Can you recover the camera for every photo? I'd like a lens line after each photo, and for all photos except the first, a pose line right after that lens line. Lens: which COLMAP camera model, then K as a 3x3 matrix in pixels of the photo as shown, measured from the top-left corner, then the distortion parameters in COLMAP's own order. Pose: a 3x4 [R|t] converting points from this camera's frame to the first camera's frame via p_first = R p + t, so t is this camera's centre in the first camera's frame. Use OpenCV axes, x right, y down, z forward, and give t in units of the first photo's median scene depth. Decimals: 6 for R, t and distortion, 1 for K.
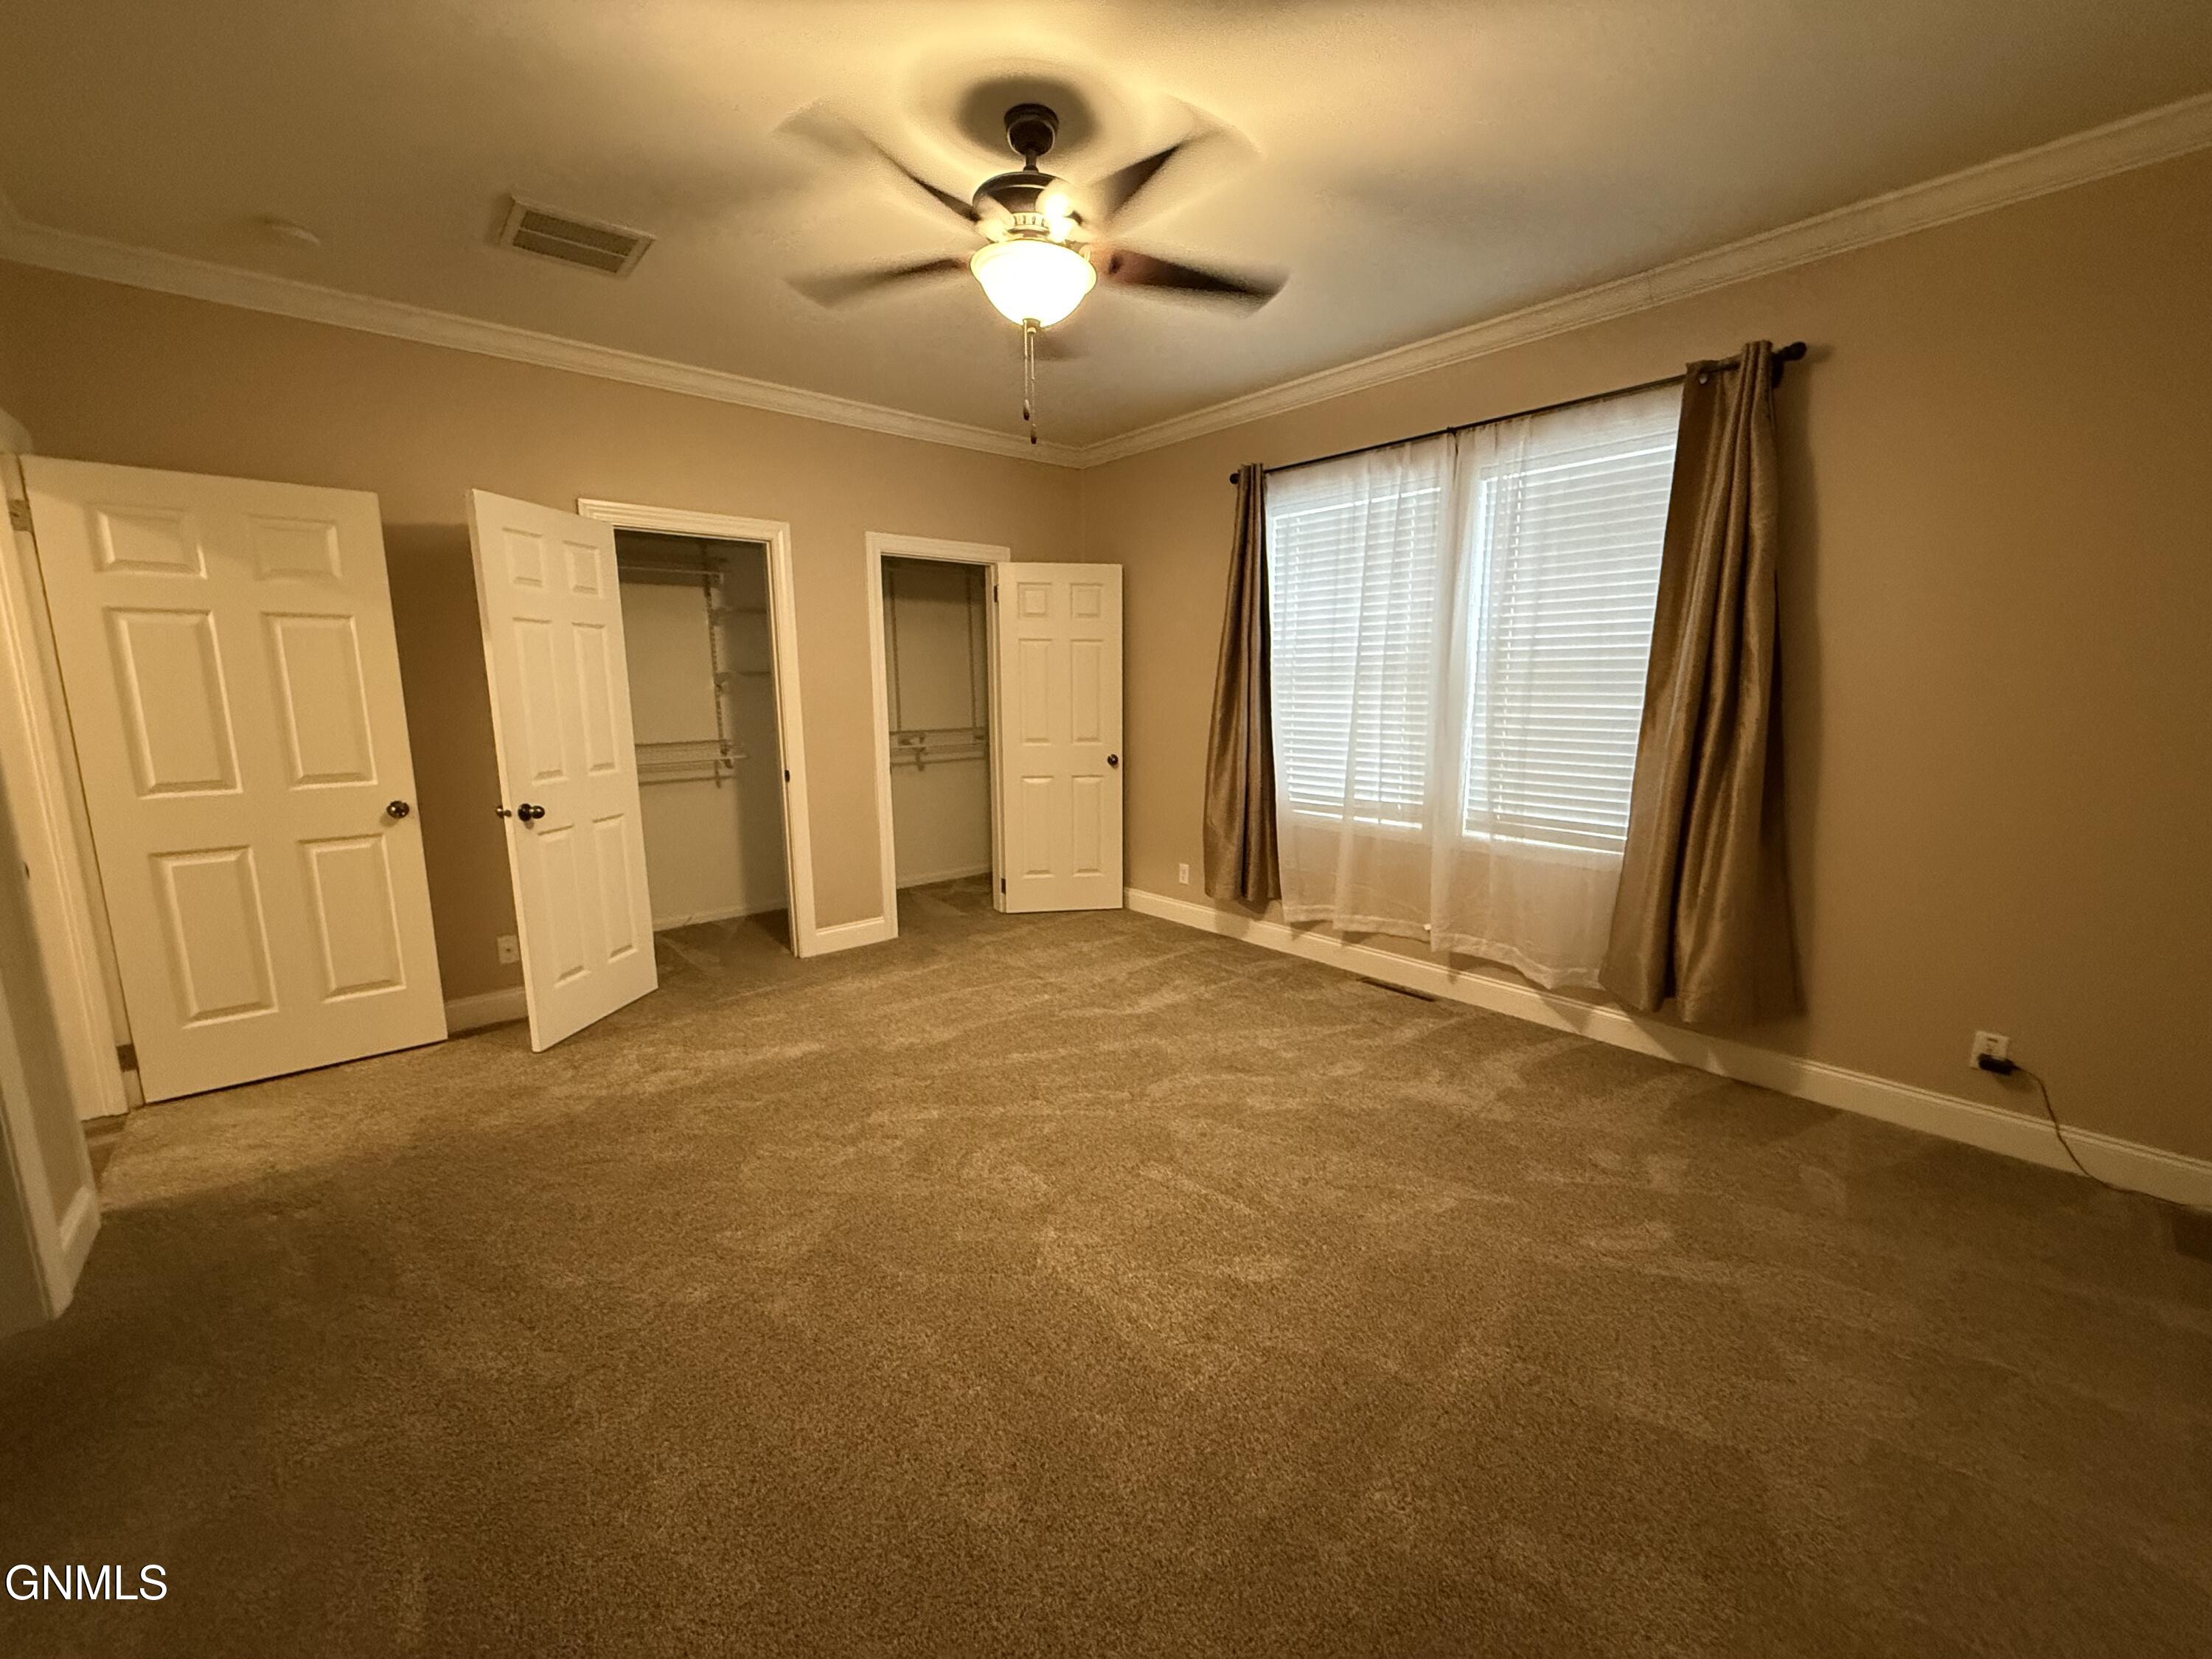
lens RADIAL K [[880.4, 0, 1090.4], [0, 880.4, 839.8], [0, 0, 1]] dist [-0.000908, -0.000312]
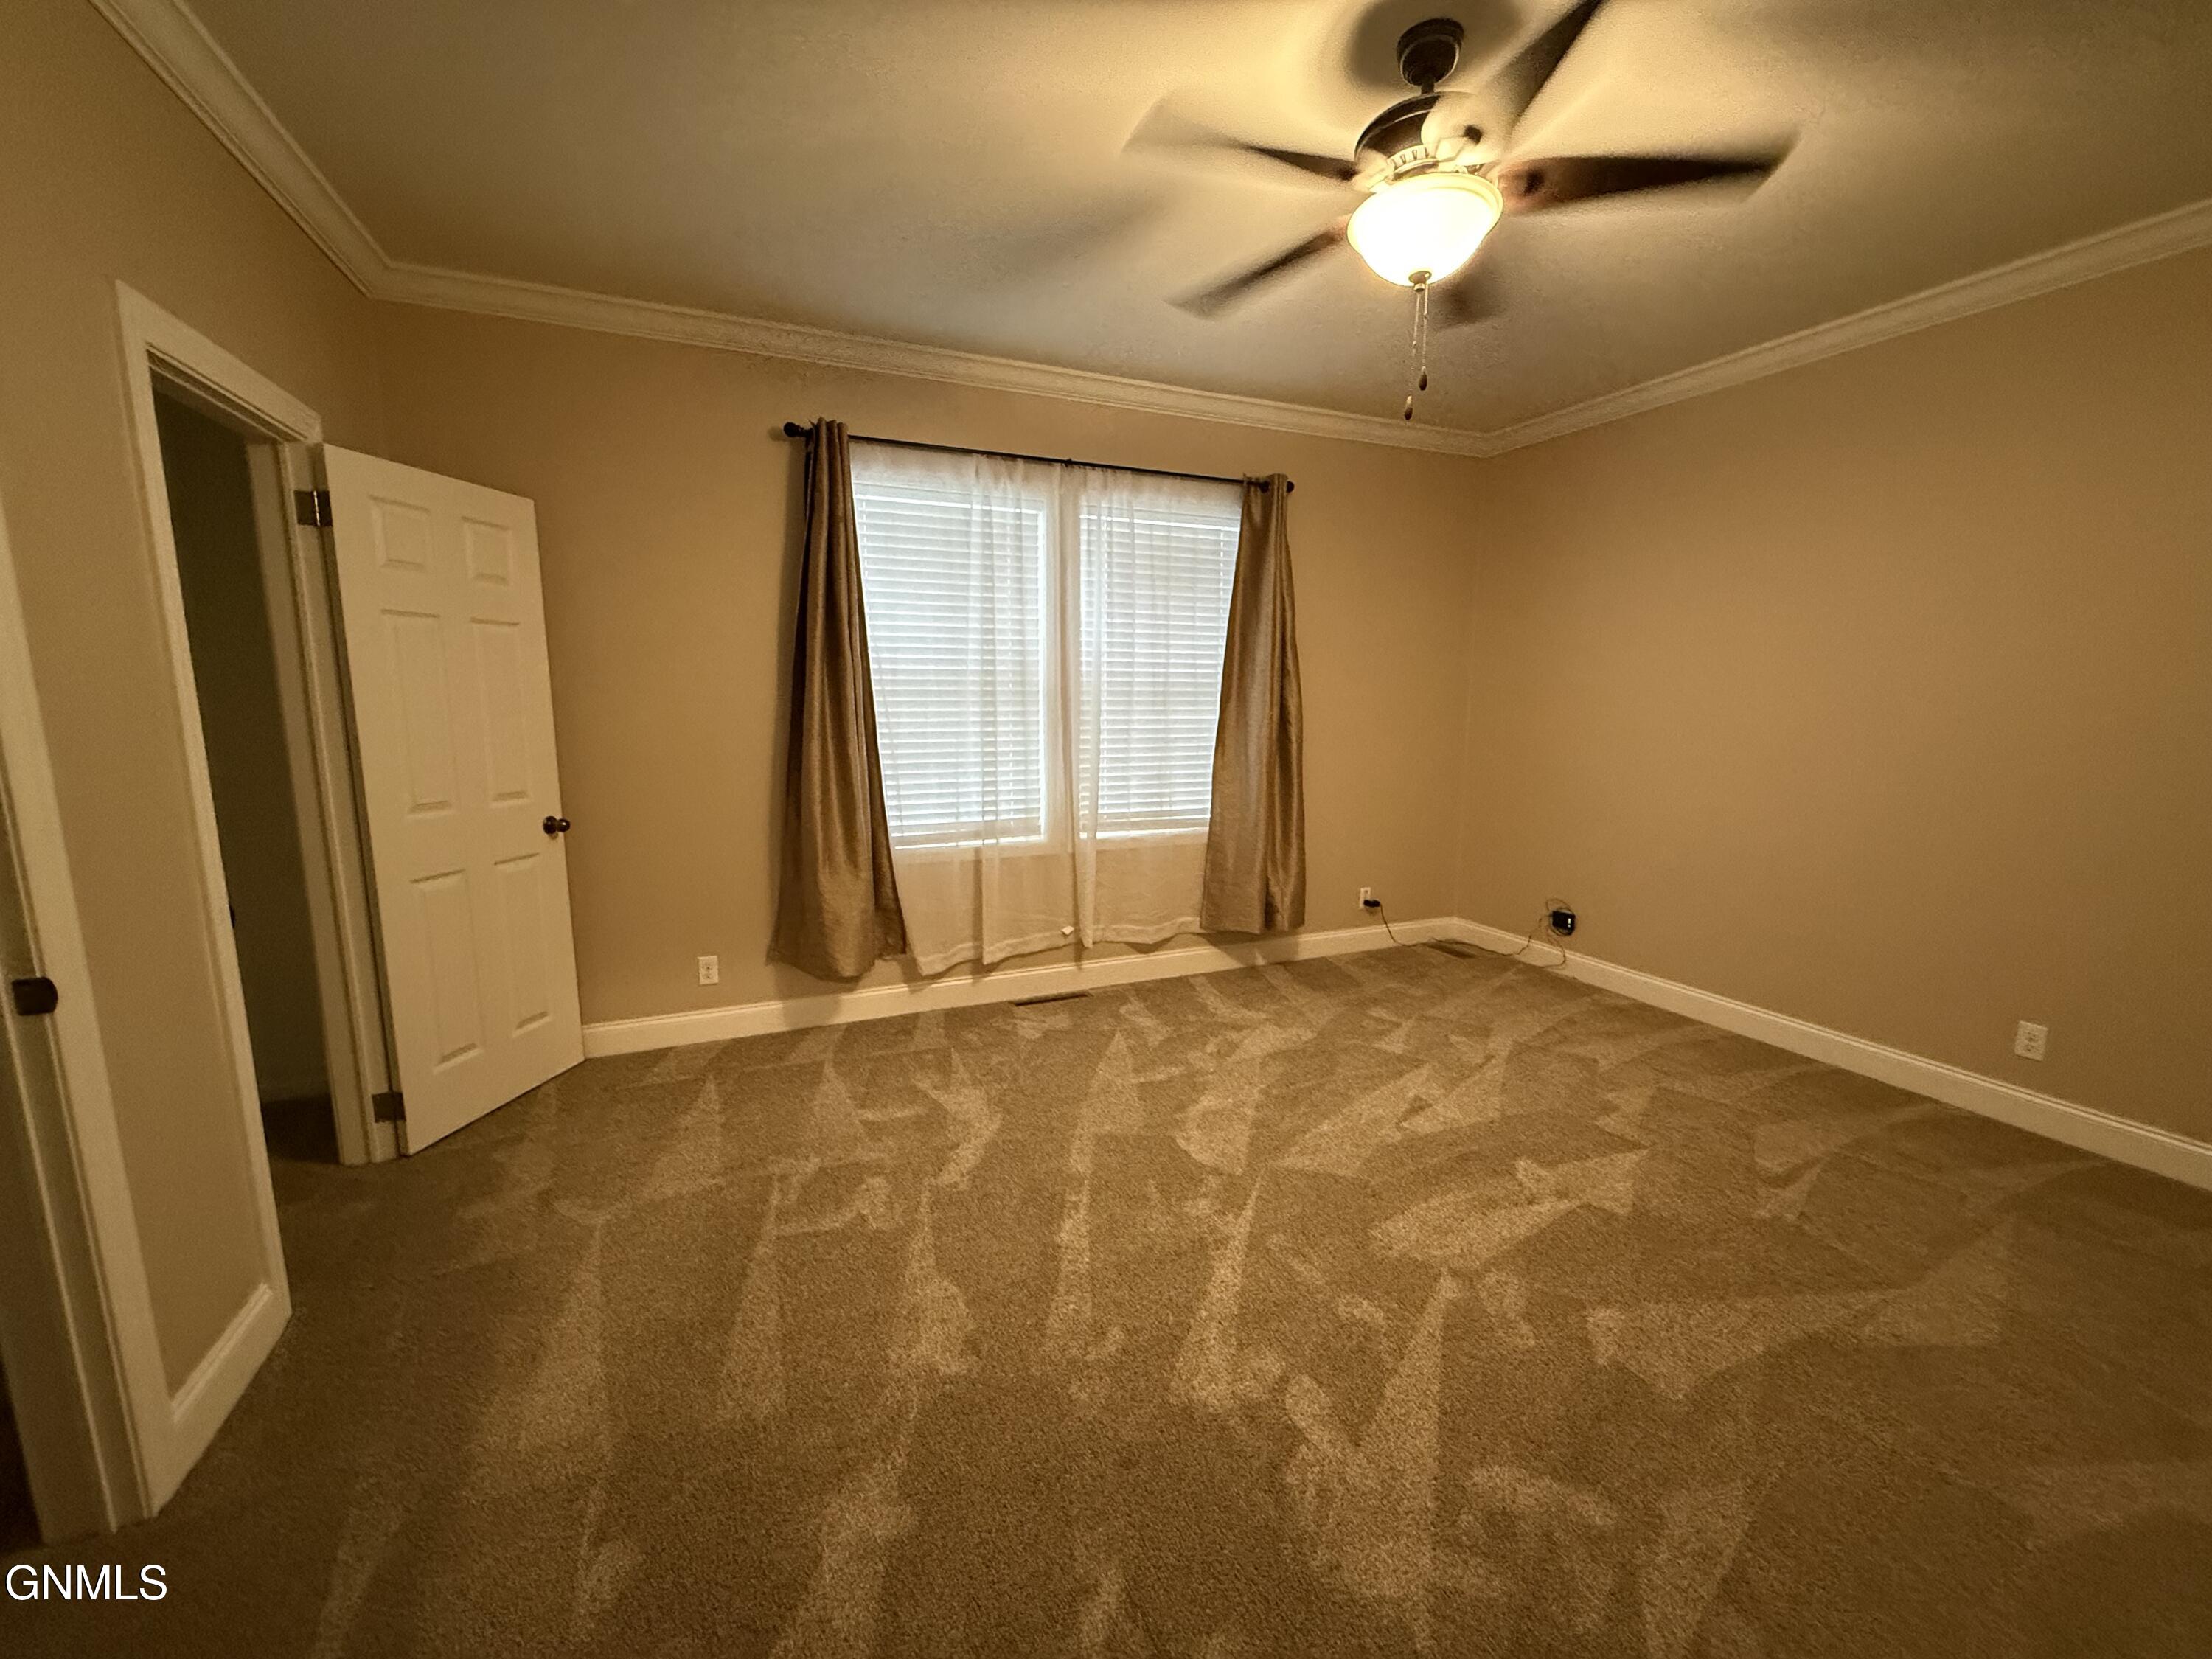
lens RADIAL K [[880.4, 0, 1090.4], [0, 880.4, 839.8], [0, 0, 1]] dist [-0.000908, -0.000312]
pose [[0.297803, -0.142557, 0.943923, -0.599913], [0.169647, 0.980951, 0.094627, -0.103931], [-0.939433, 0.131953, 0.316314, 0.641672]]
